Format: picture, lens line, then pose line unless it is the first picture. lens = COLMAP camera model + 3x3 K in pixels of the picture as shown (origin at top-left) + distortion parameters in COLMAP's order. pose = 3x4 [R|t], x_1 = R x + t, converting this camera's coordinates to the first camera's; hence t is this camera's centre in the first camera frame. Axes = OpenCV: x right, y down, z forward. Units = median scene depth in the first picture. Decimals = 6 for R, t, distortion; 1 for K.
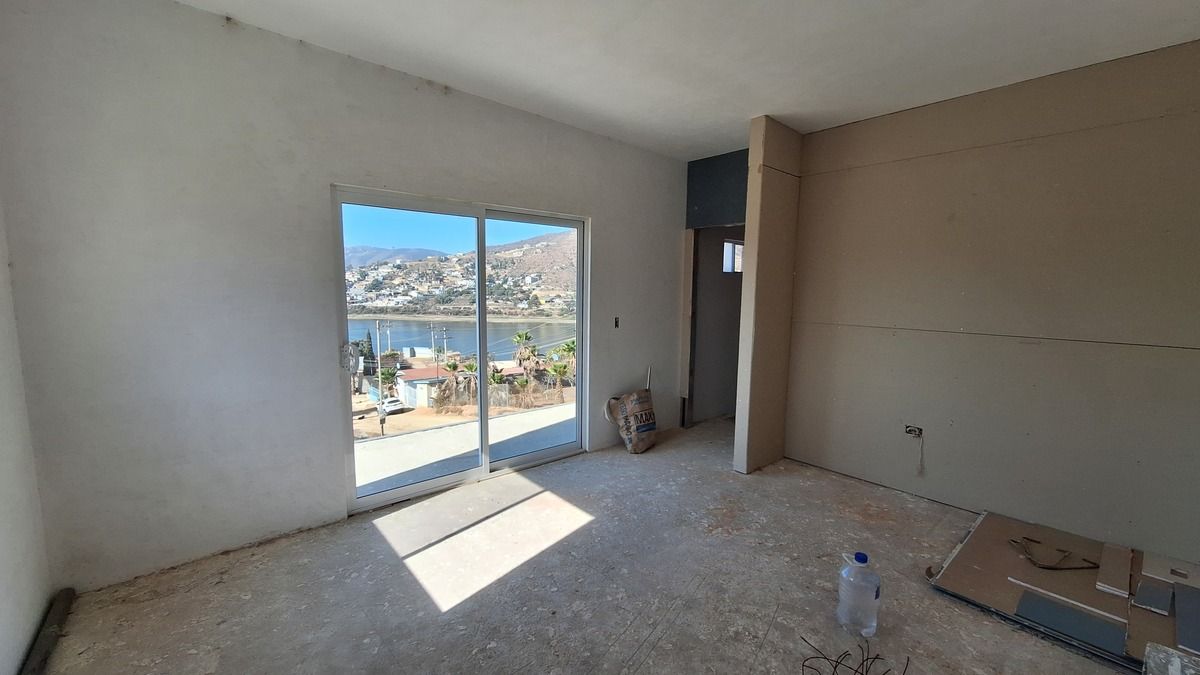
lens RADIAL K [[481.2, 0, 603.1], [0, 481.2, 338.2], [0, 0, 1]] dist [-0.006438, 0.000924]
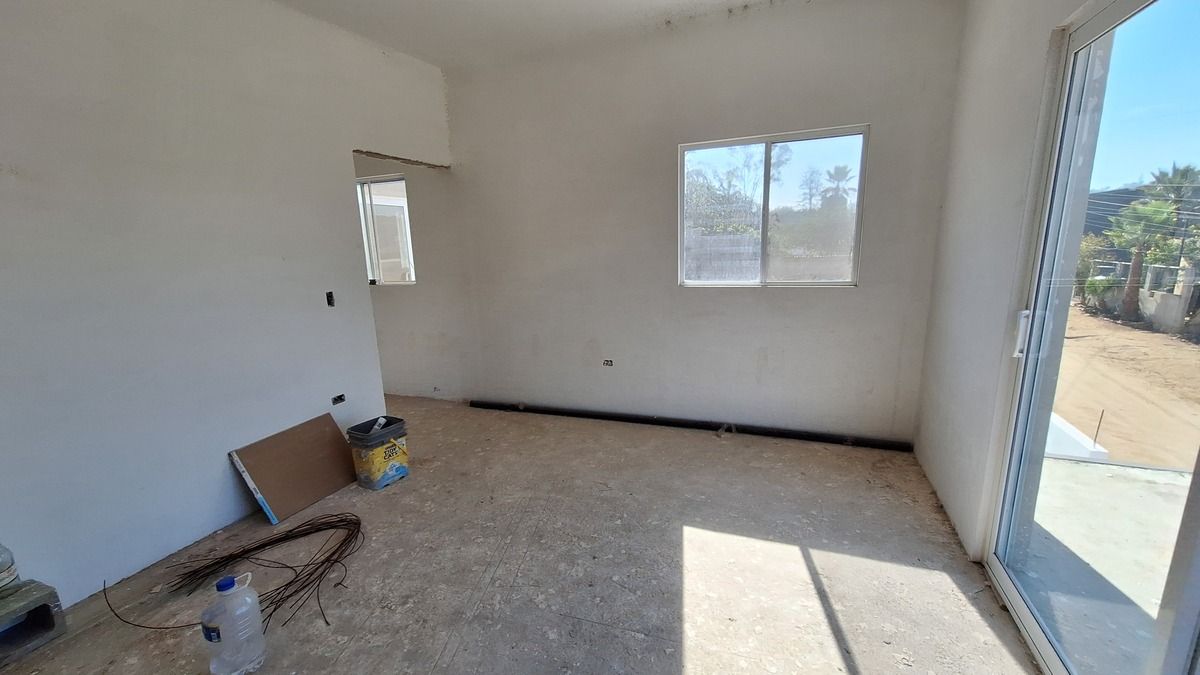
lens RADIAL K [[481.2, 0, 599.6], [0, 481.2, 341.0], [0, 0, 1]] dist [-0.006438, 0.000924]
pose [[-0.887742, 0.112087, -0.446487, 0.266934], [-0.024071, 0.957275, 0.288176, -0.138720], [0.459712, 0.266574, -0.847115, 1.622210]]
